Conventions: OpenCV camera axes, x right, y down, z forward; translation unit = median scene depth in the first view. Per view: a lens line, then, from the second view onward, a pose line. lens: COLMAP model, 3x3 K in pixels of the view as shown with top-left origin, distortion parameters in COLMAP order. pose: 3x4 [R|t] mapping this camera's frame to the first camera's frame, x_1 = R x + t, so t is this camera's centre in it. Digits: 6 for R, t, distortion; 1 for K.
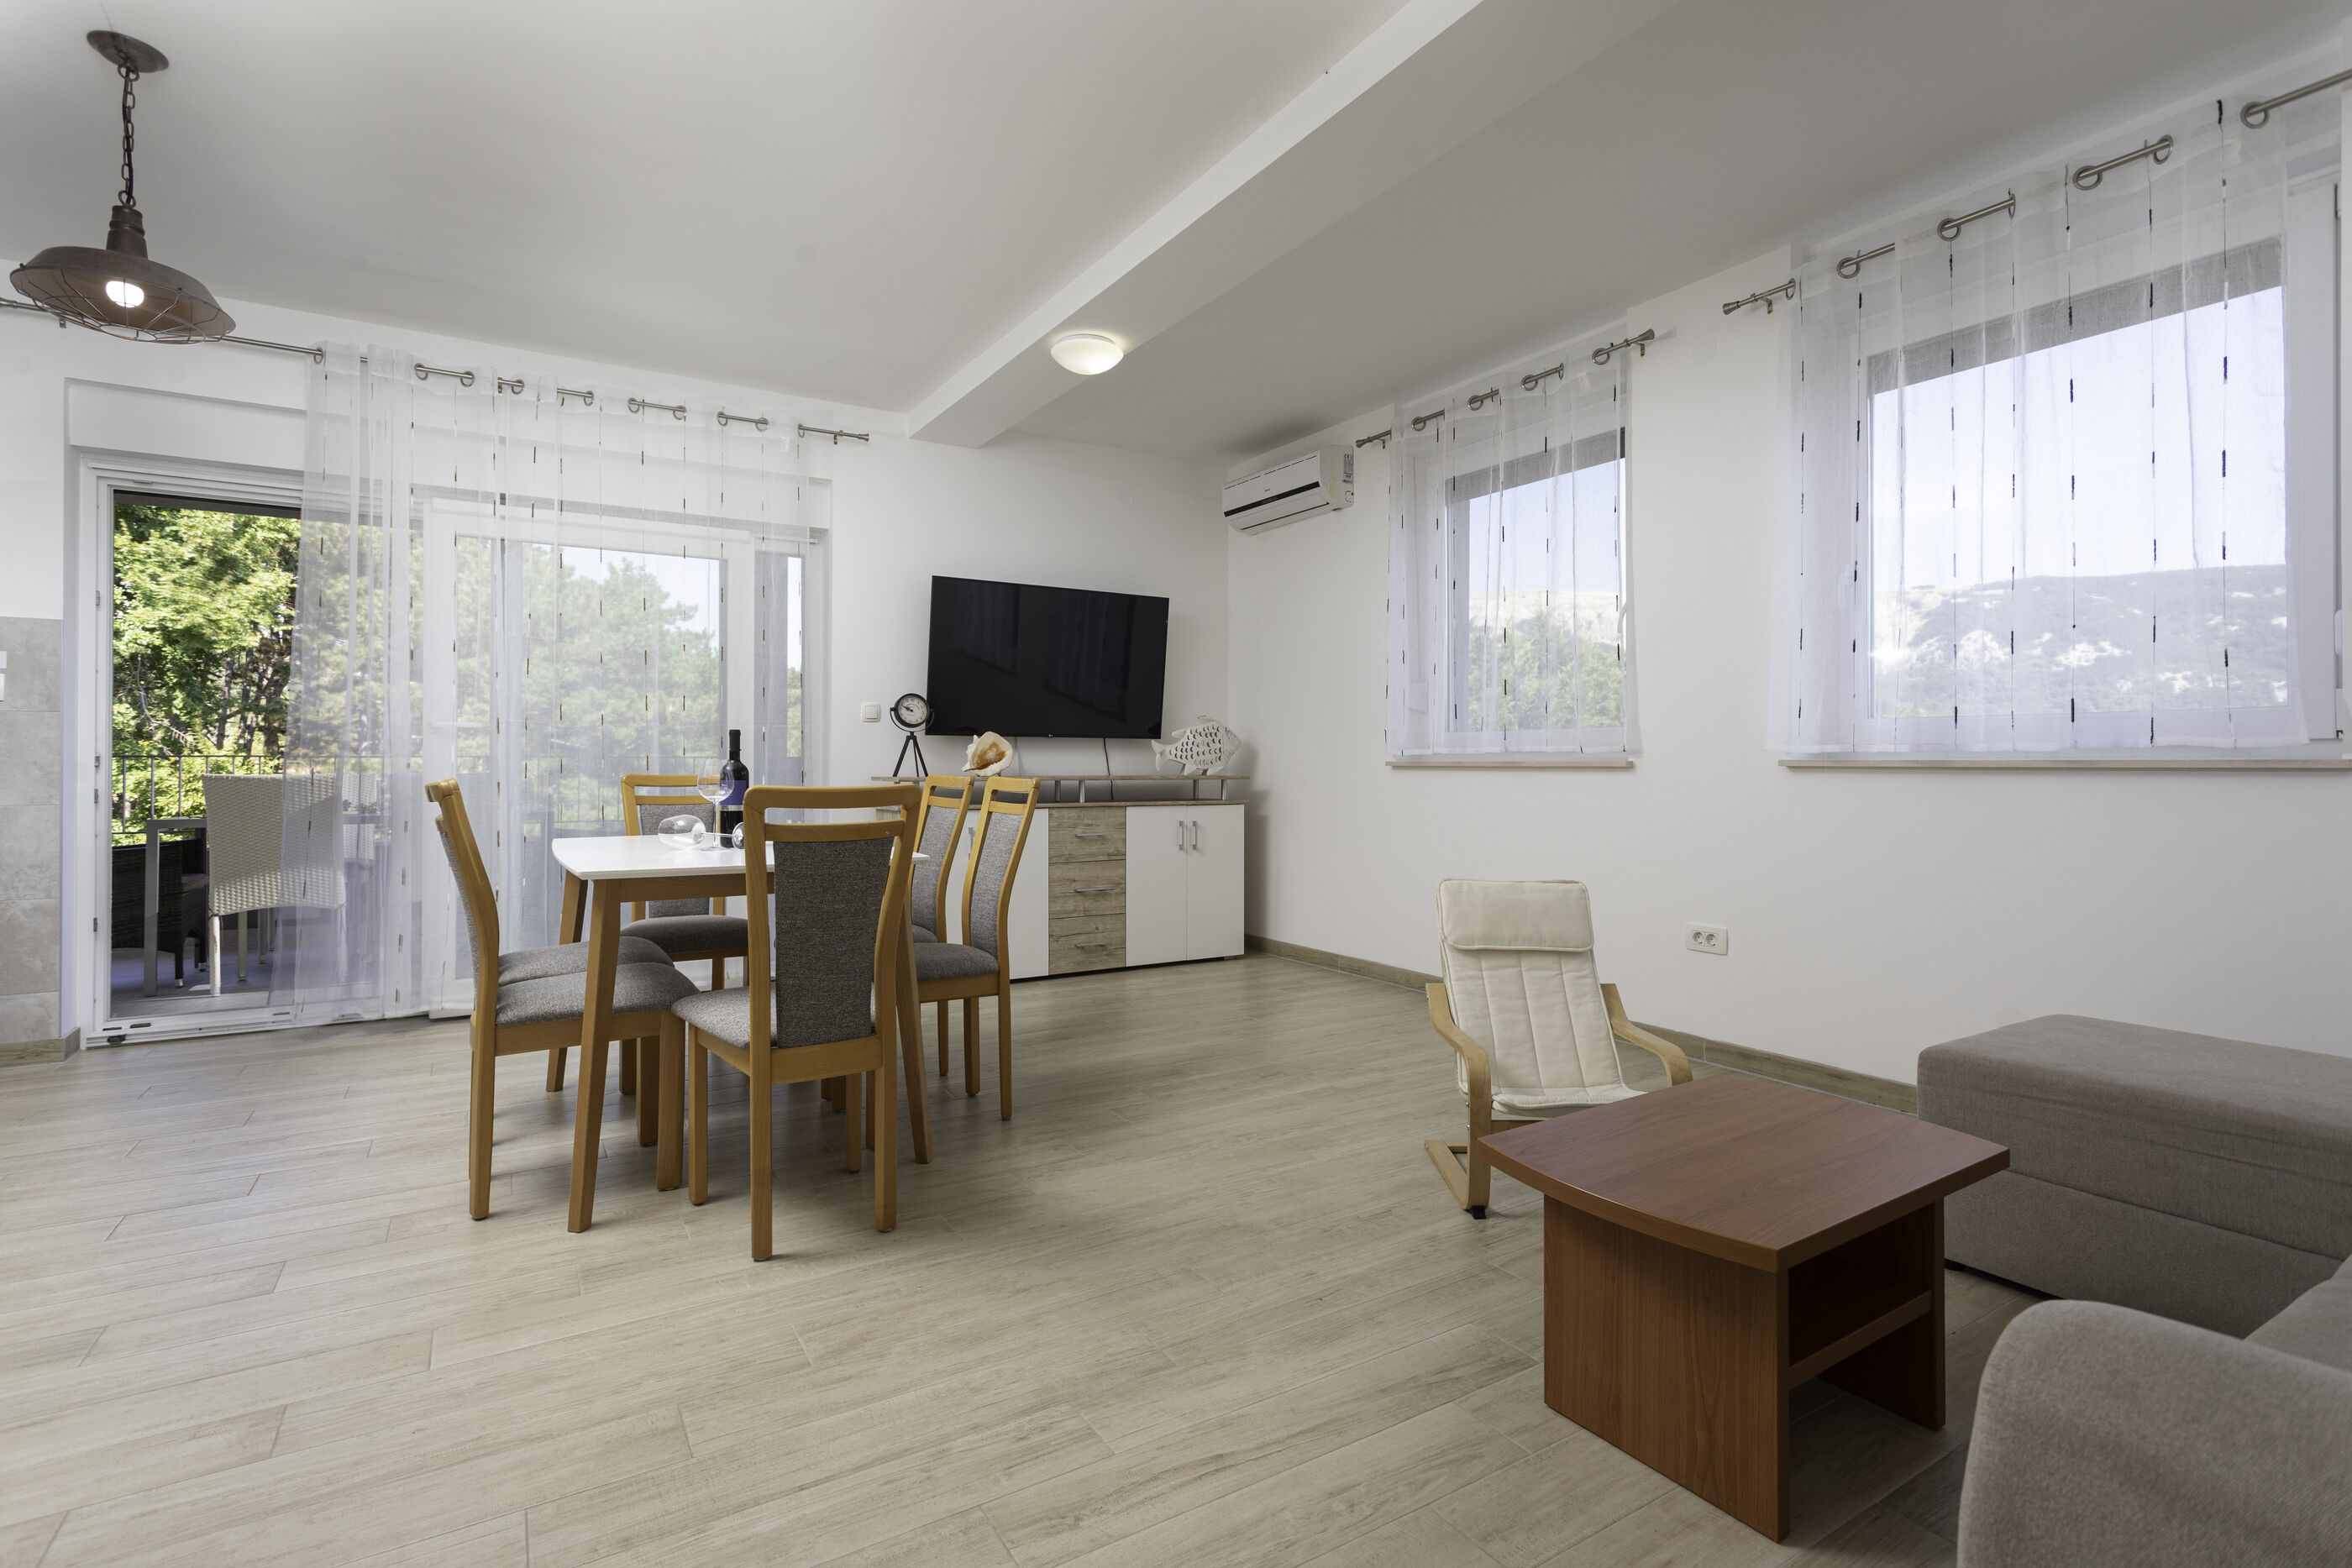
lens RADIAL K [[1100.9, 0, 1163.5], [0, 1100.9, 754.5], [0, 0, 1]] dist [-0.002211, 0.003032]
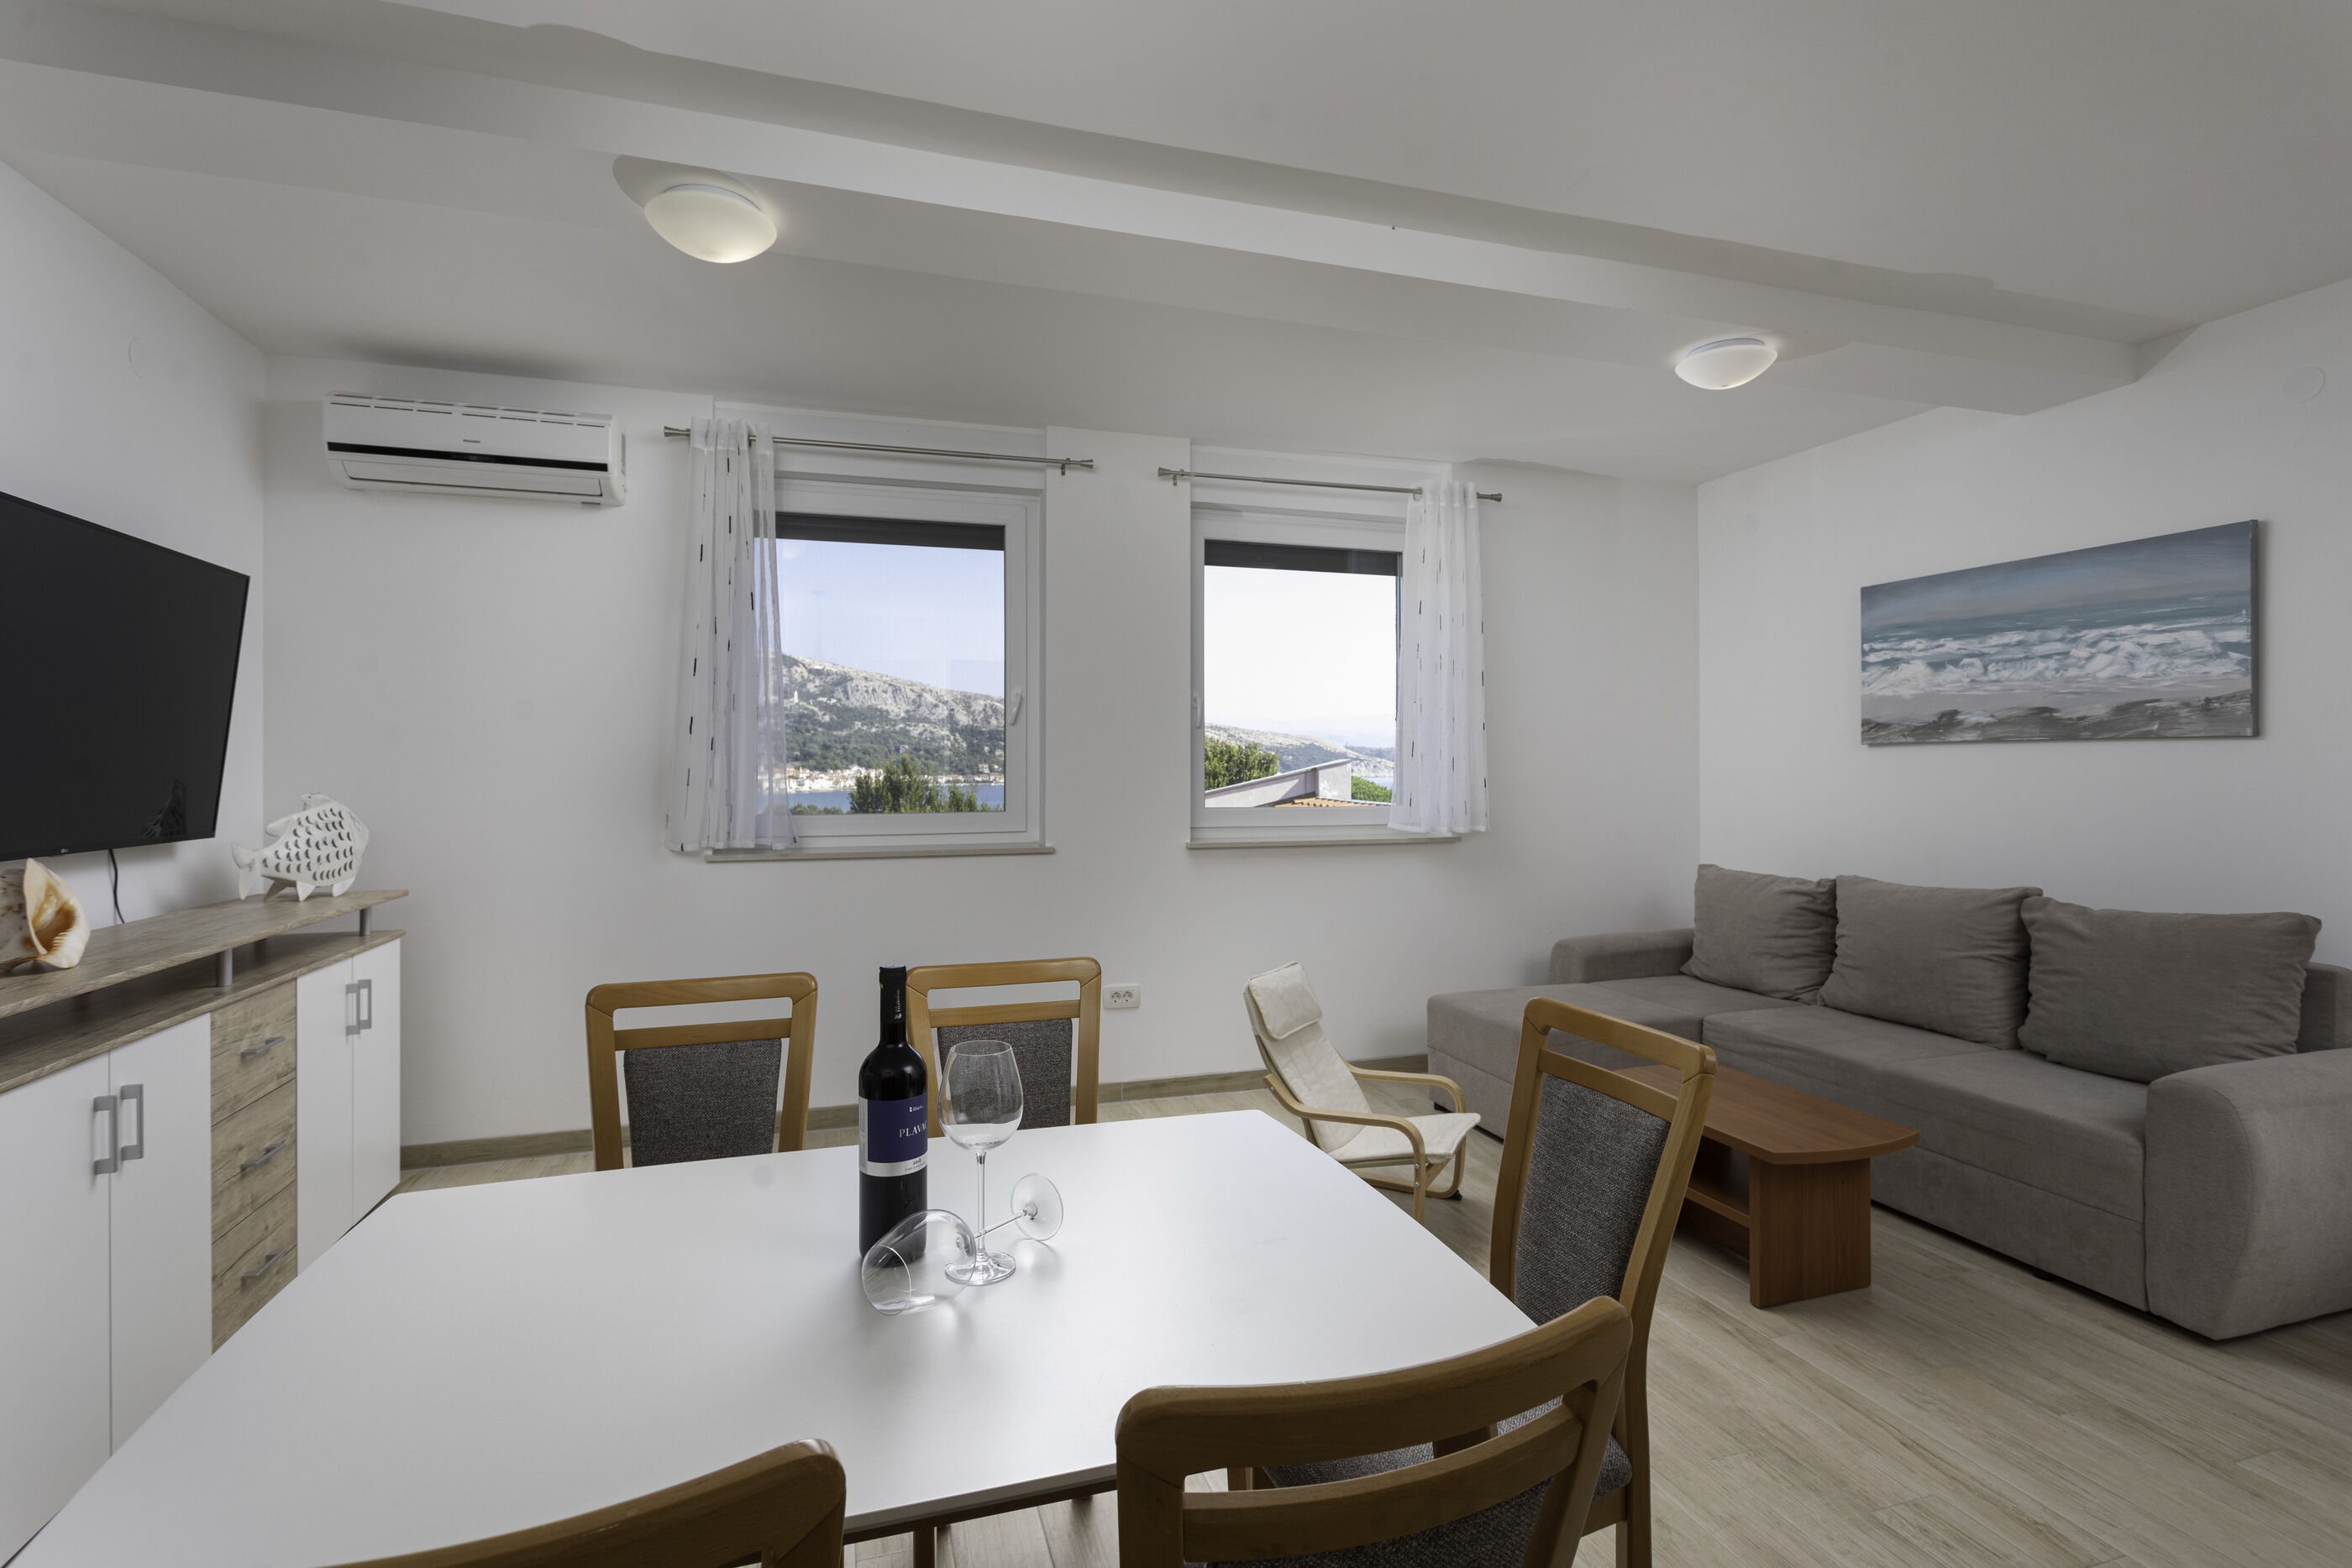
lens RADIAL K [[1100.9, 0, 1161.5], [0, 1100.9, 761.9], [0, 0, 1]] dist [-0.002211, 0.003032]
pose [[0.238316, 0.000605, 0.971188, -0.667642], [-0.005369, 0.999985, 0.000695, -0.087113], [-0.971173, -0.005379, 0.238315, 0.709507]]
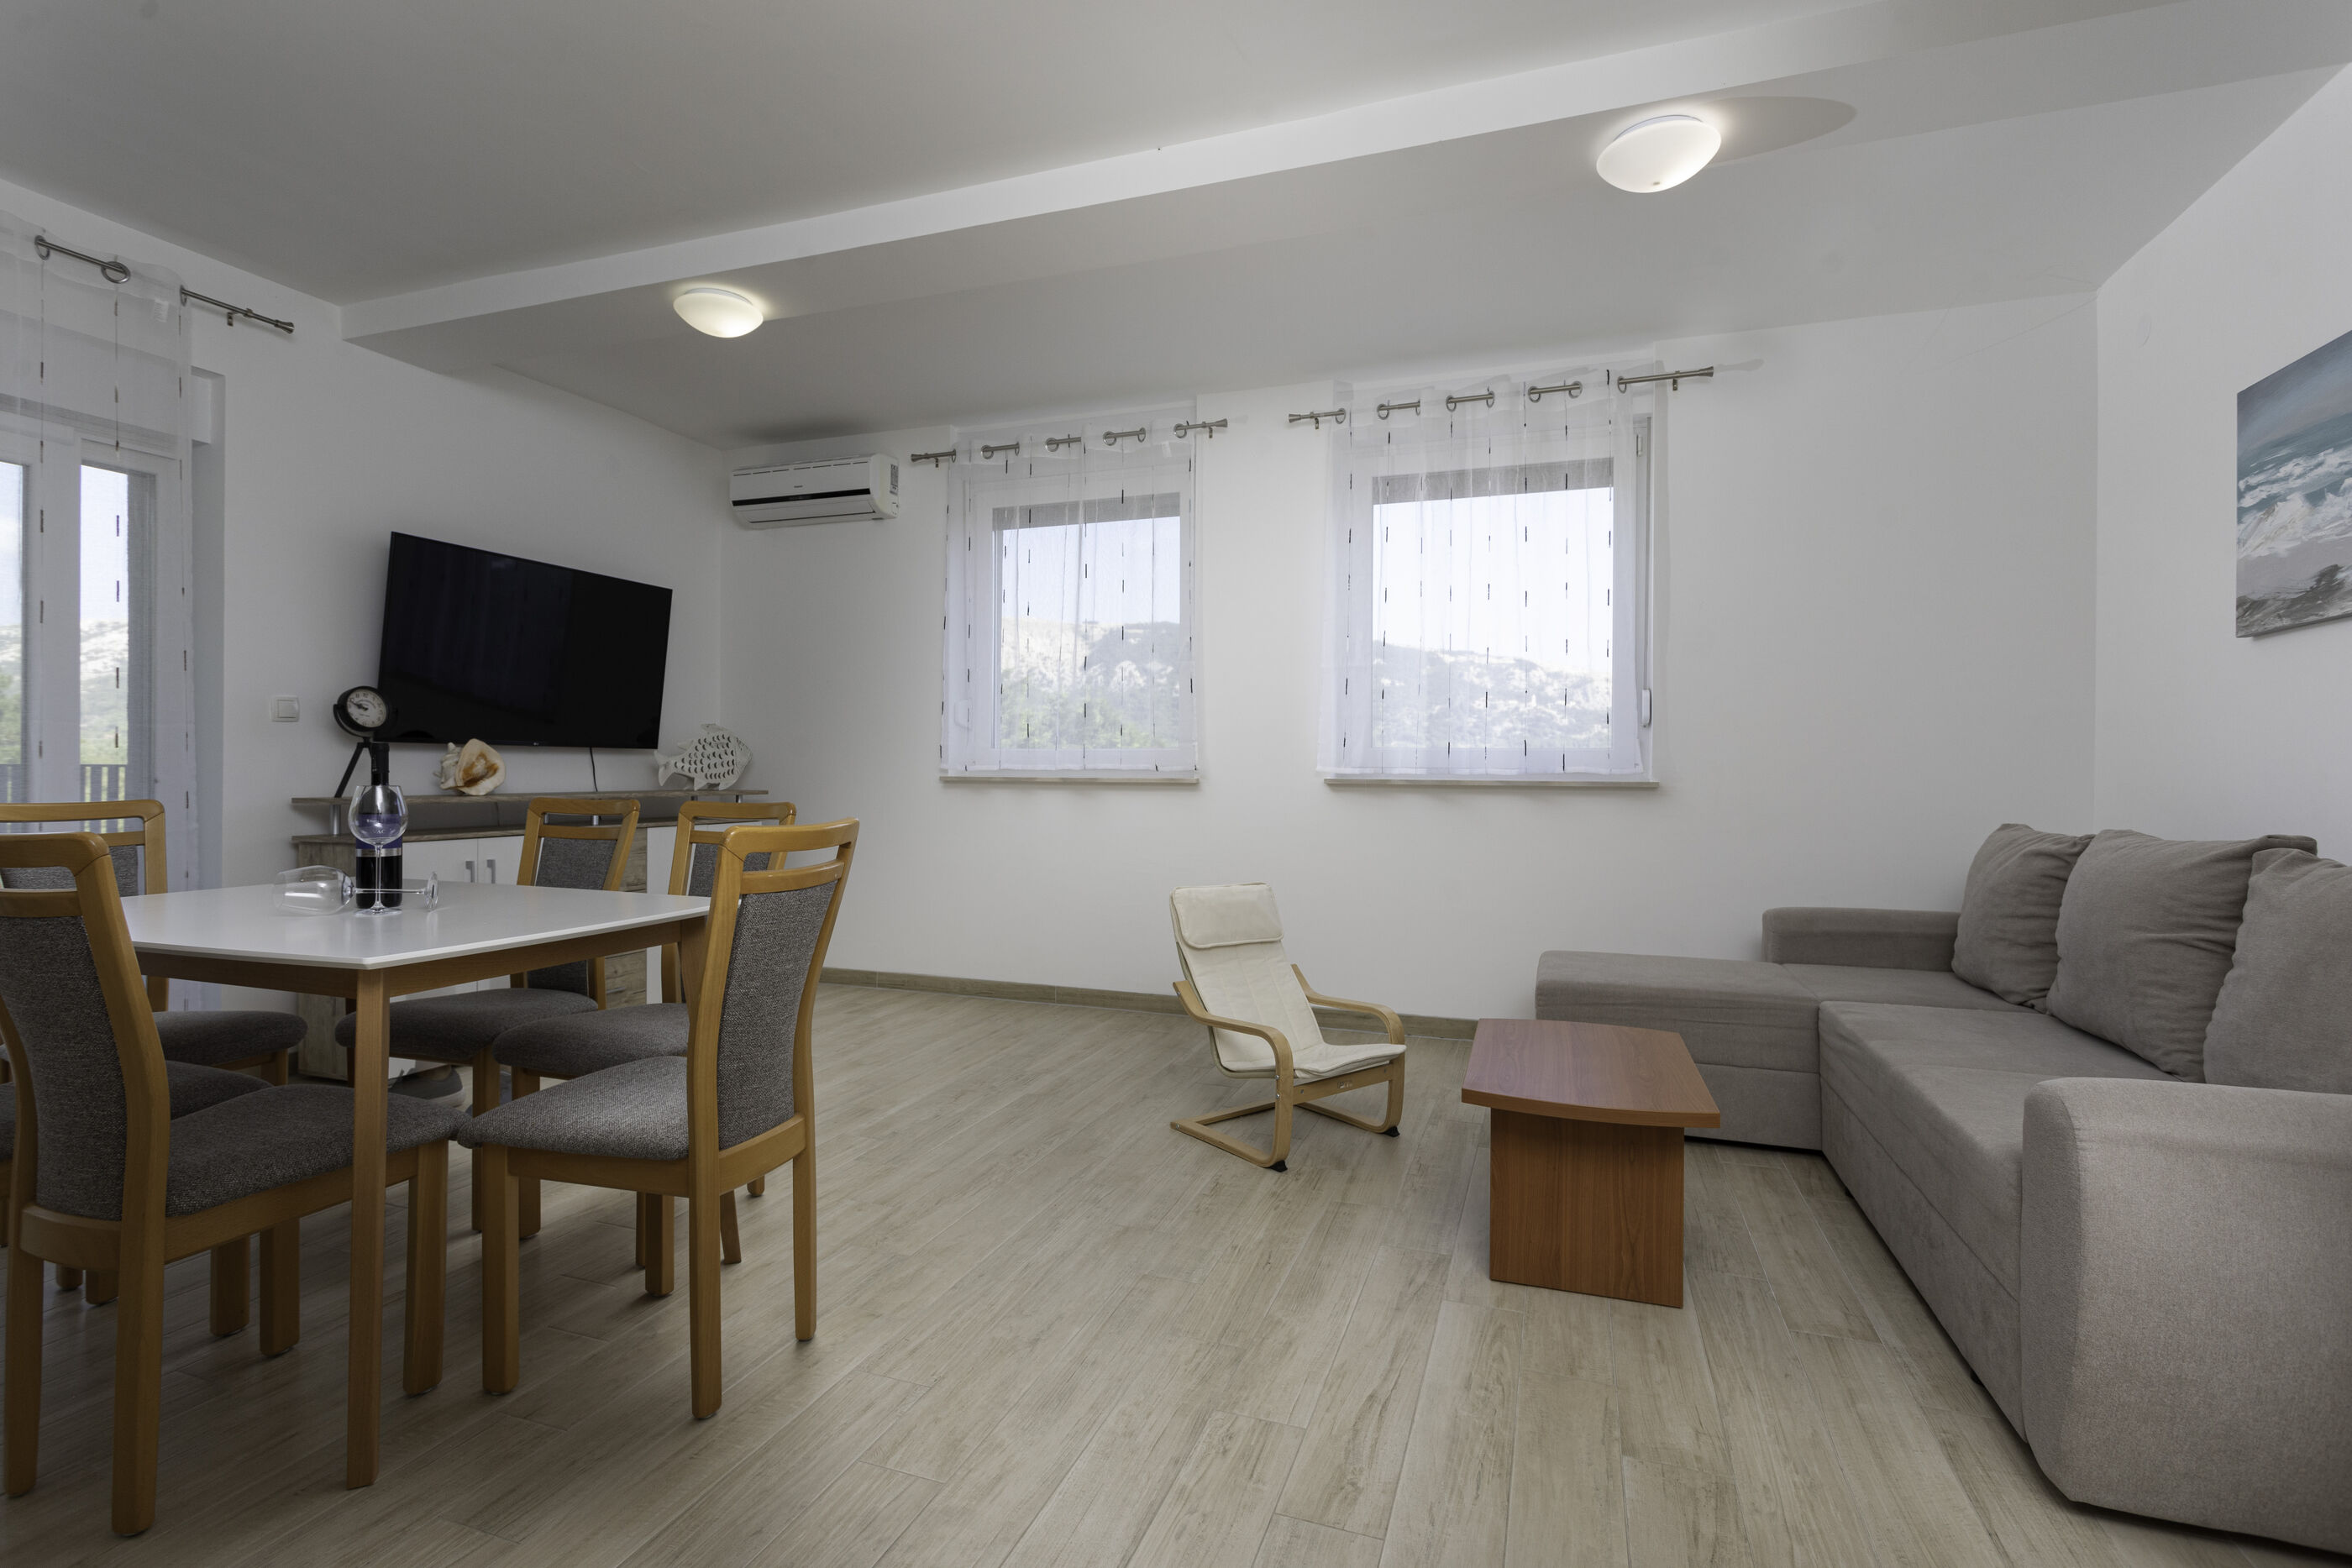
lens RADIAL K [[1100.9, 0, 1165.9], [0, 1100.9, 767.2], [0, 0, 1]] dist [-0.002211, 0.003032]
pose [[0.779676, 0.003800, 0.626172, -0.384567], [-0.009605, 0.999937, 0.005892, -0.013999], [-0.626110, -0.010608, 0.779663, 0.107914]]
